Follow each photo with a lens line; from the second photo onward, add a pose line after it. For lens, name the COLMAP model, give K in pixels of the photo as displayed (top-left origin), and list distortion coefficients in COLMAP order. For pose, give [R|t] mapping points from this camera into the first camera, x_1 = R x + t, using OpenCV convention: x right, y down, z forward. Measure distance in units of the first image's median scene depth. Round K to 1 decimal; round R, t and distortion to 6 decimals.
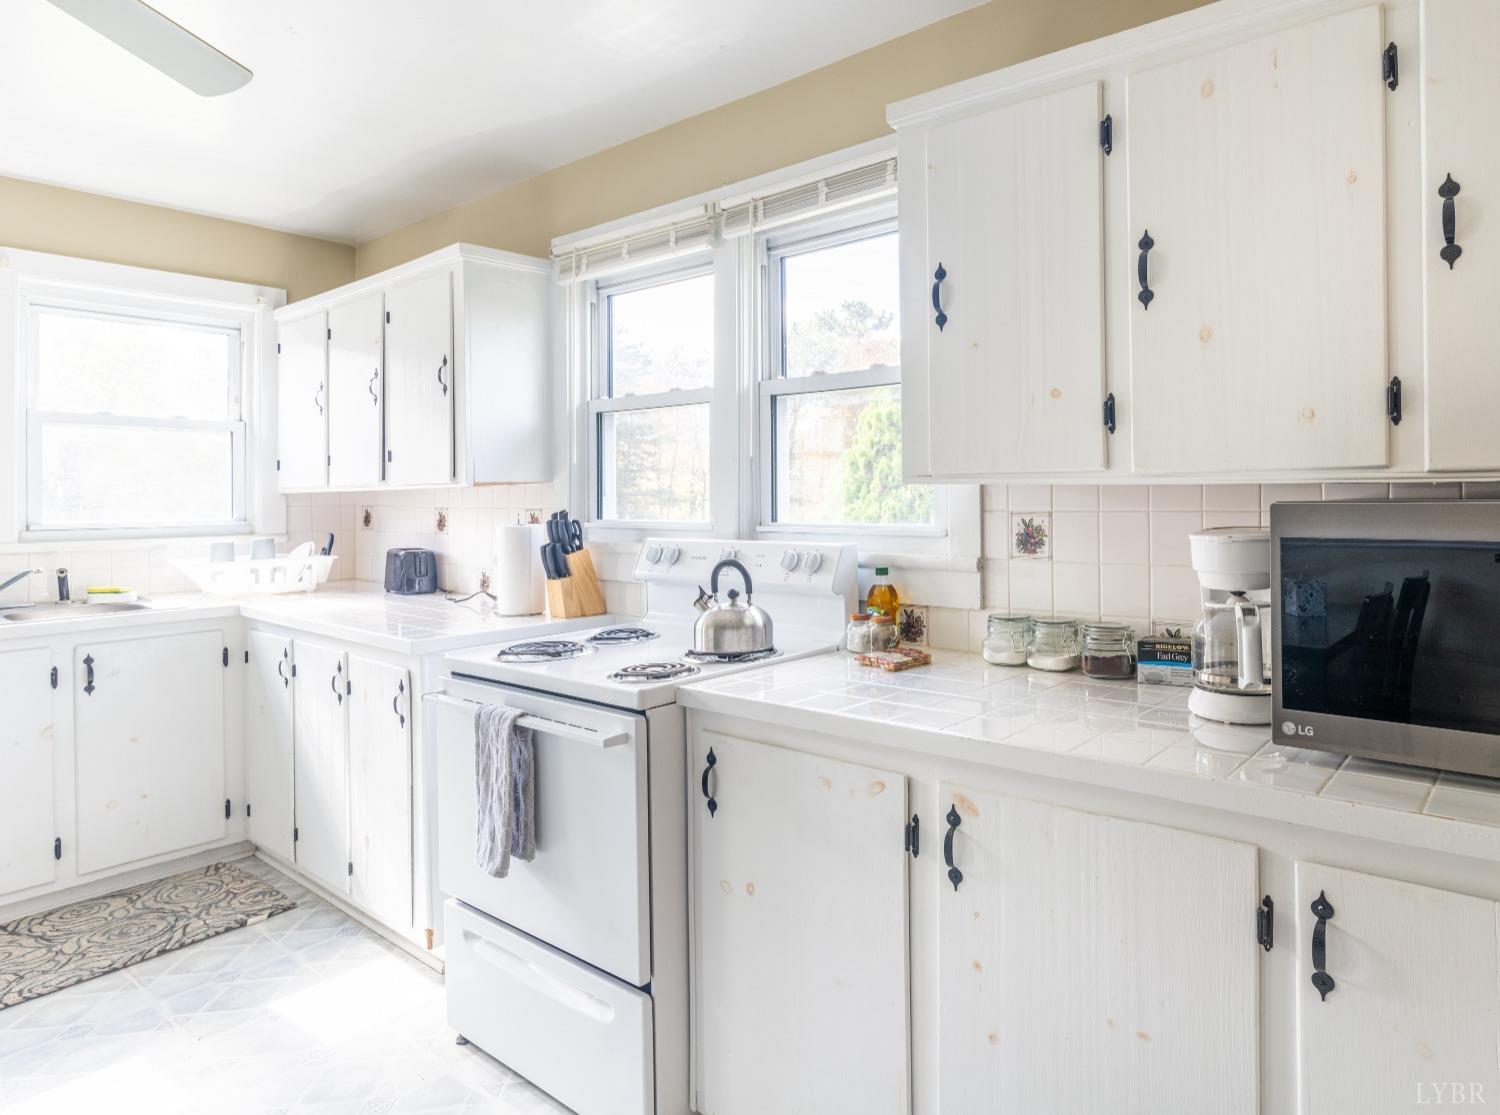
lens RADIAL K [[900.3, 0, 928.0], [0, 900.3, 495.0], [0, 0, 1]] dist [-0.005422, 0.002370]
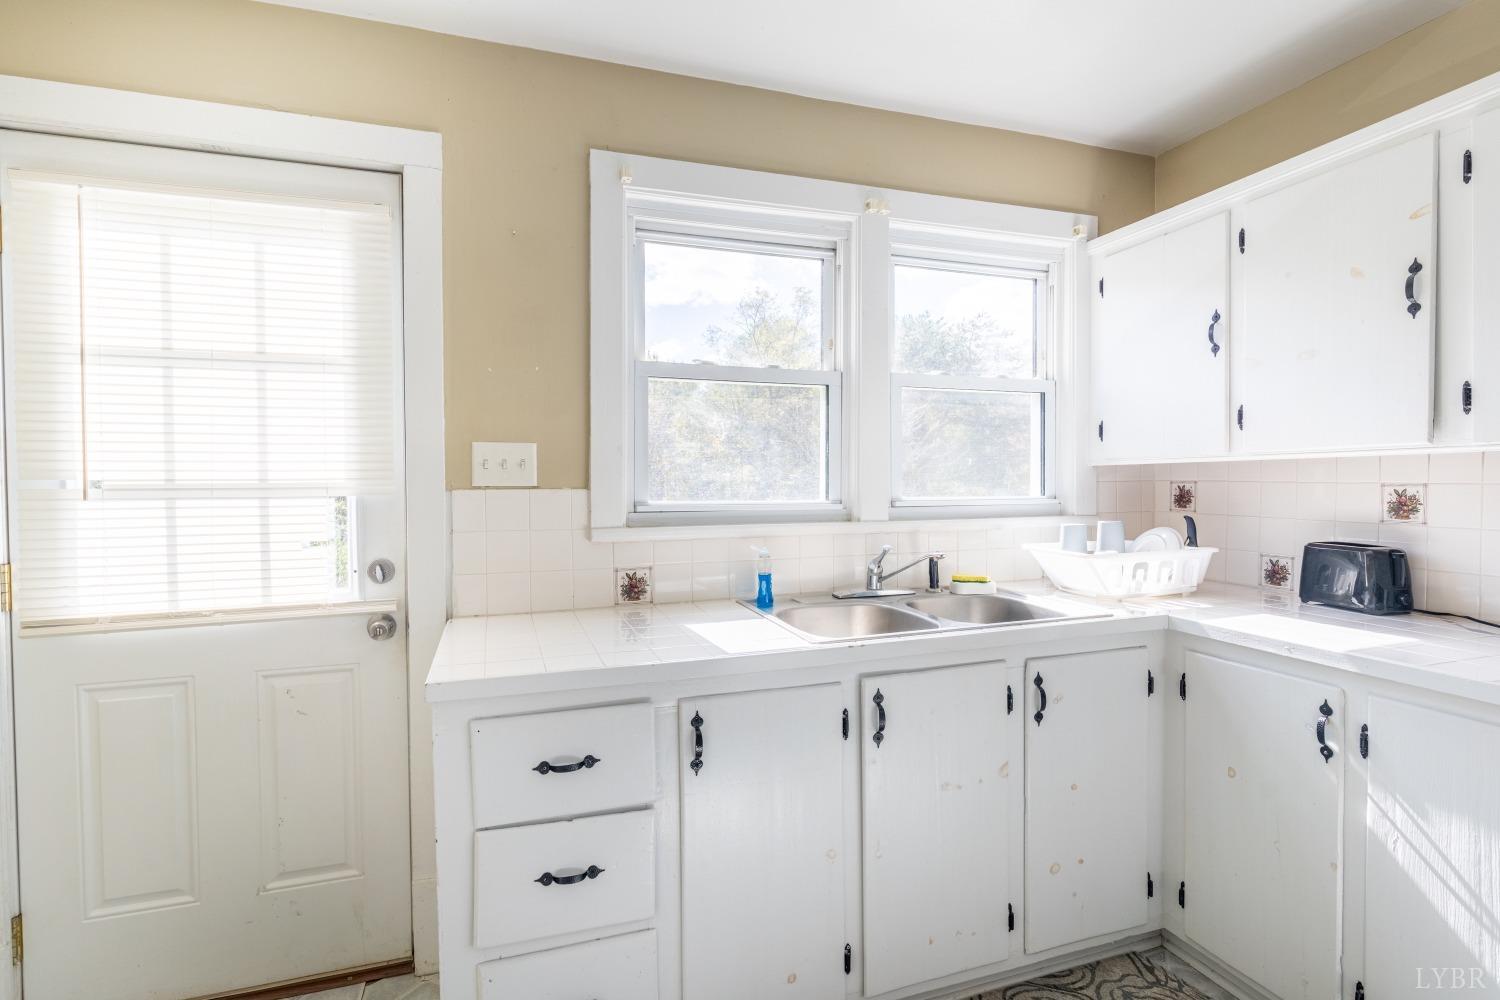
lens RADIAL K [[745.0, 0, 750.0], [0, 745.0, 500.0], [0, 0, 1]] dist [-0.003388, -0.000255]
pose [[0.816610, 0.015479, -0.576983, -0.769305], [0.000893, 0.999605, 0.028081, 0.012928], [0.577190, -0.023446, 0.816274, 0.344340]]
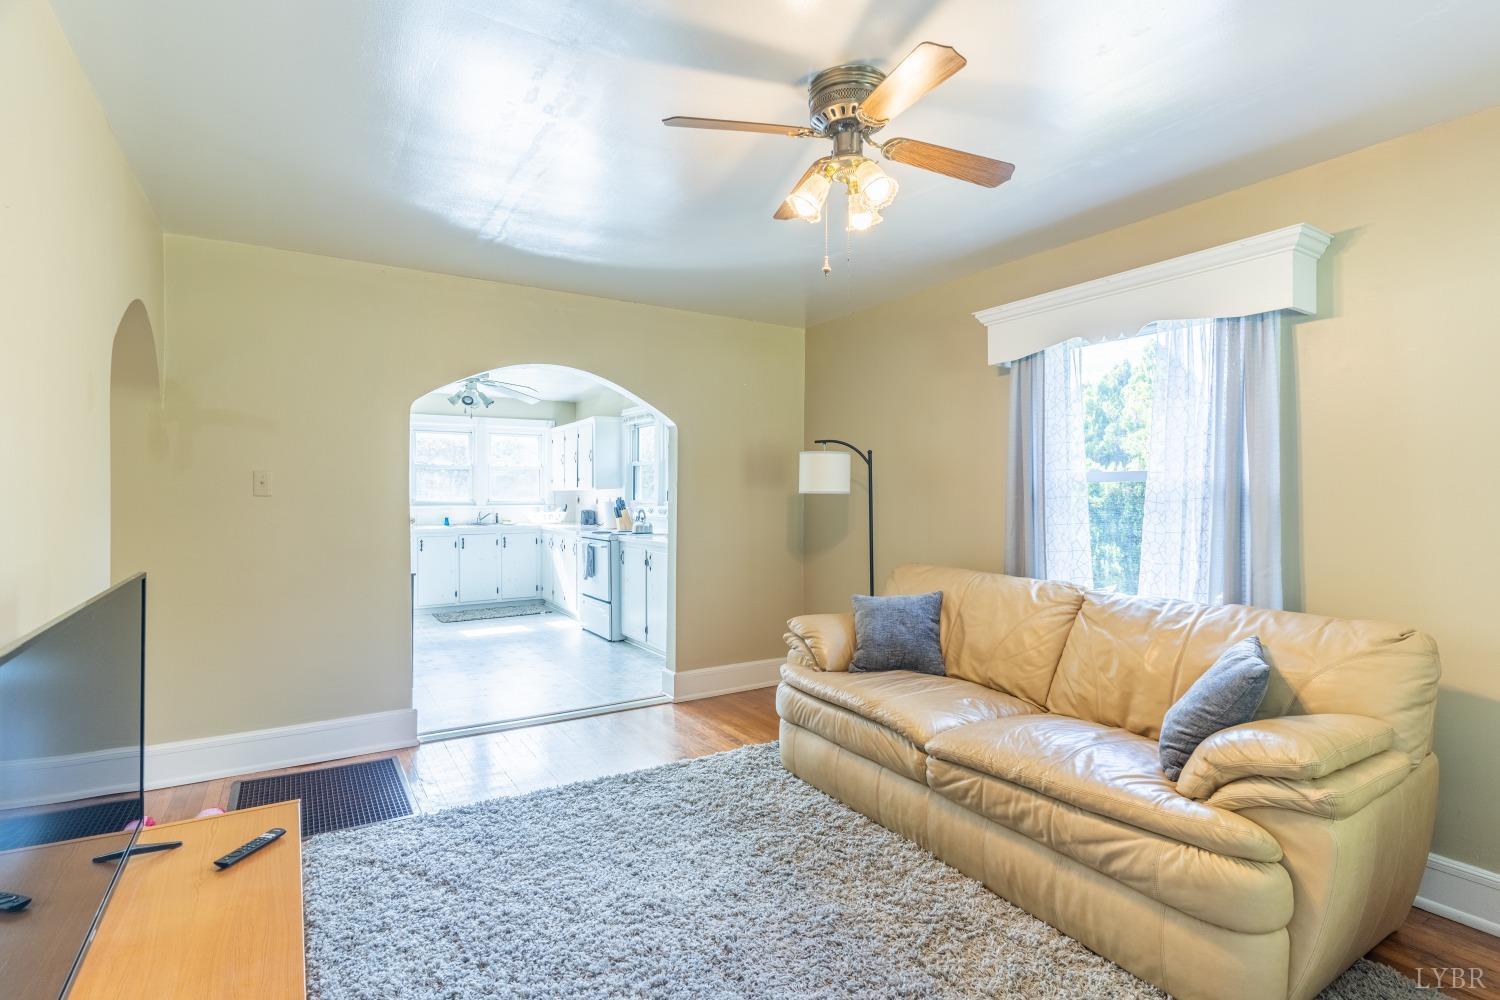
lens RADIAL K [[745.0, 0, 750.0], [0, 745.0, 500.0], [0, 0, 1]] dist [-0.003388, -0.000255]
pose [[0.922436, 0.013255, -0.385923, 1.063856], [-0.009165, 0.999881, 0.012438, -0.009952], [0.386042, -0.007936, 0.922447, -1.303632]]
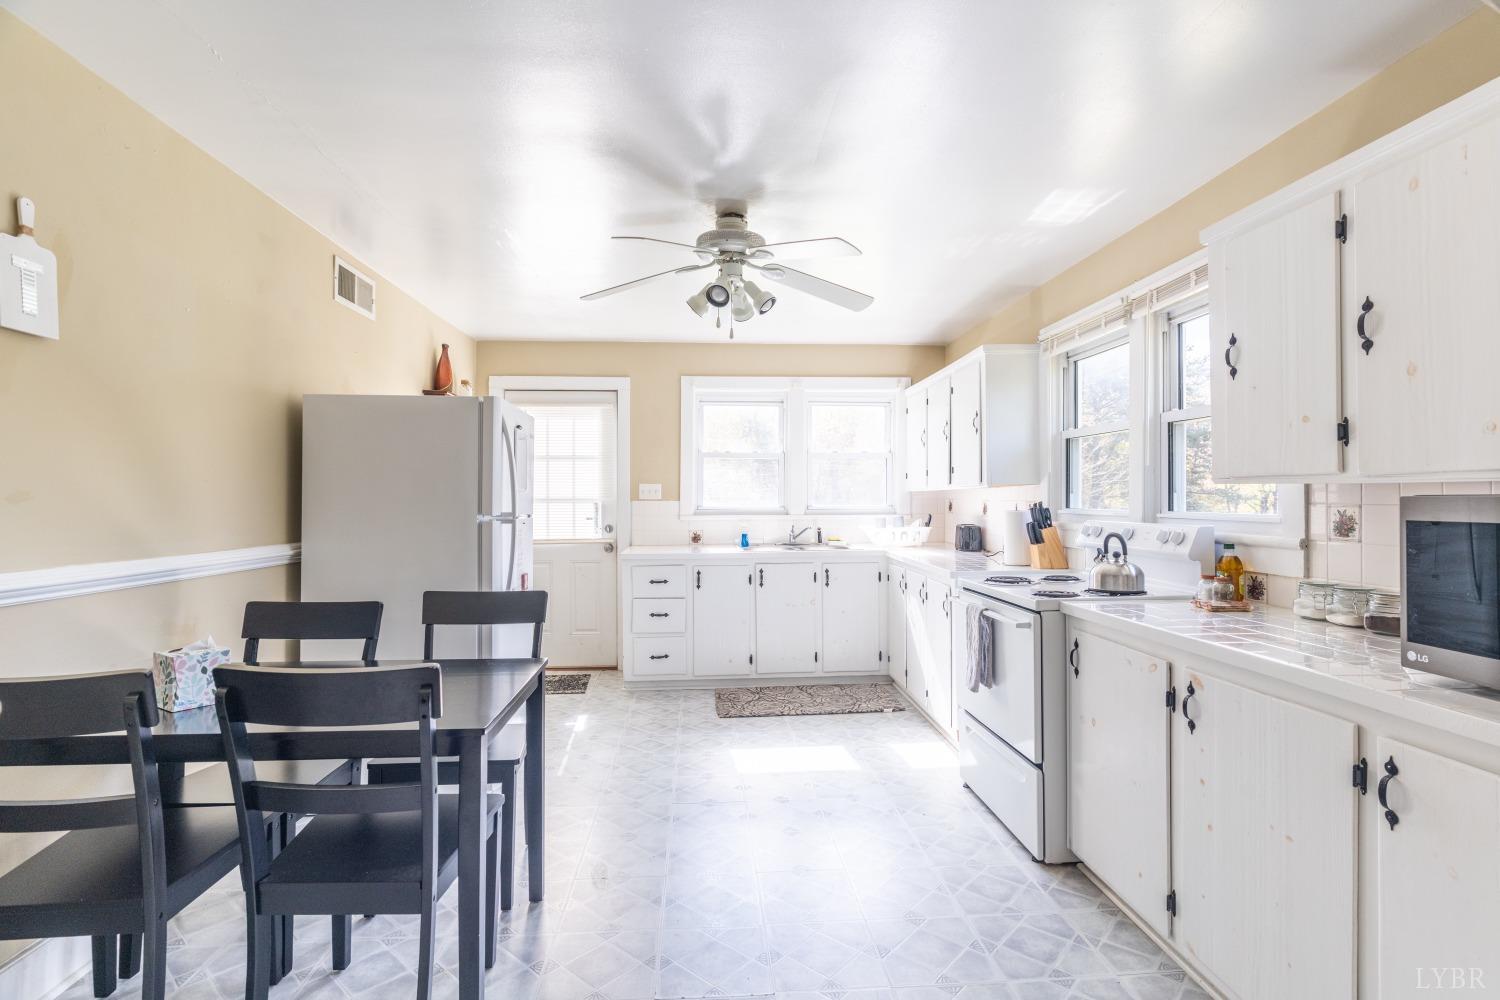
lens RADIAL K [[728.2, 0, 750.9], [0, 728.2, 495.7], [0, 0, 1]] dist [-0.002827, 0.000604]
pose [[0.637797, 0.003794, -0.770195, 0.261978], [-0.001912, 0.999993, 0.003342, 0.002857], [0.770202, -0.000659, 0.637799, -0.222307]]
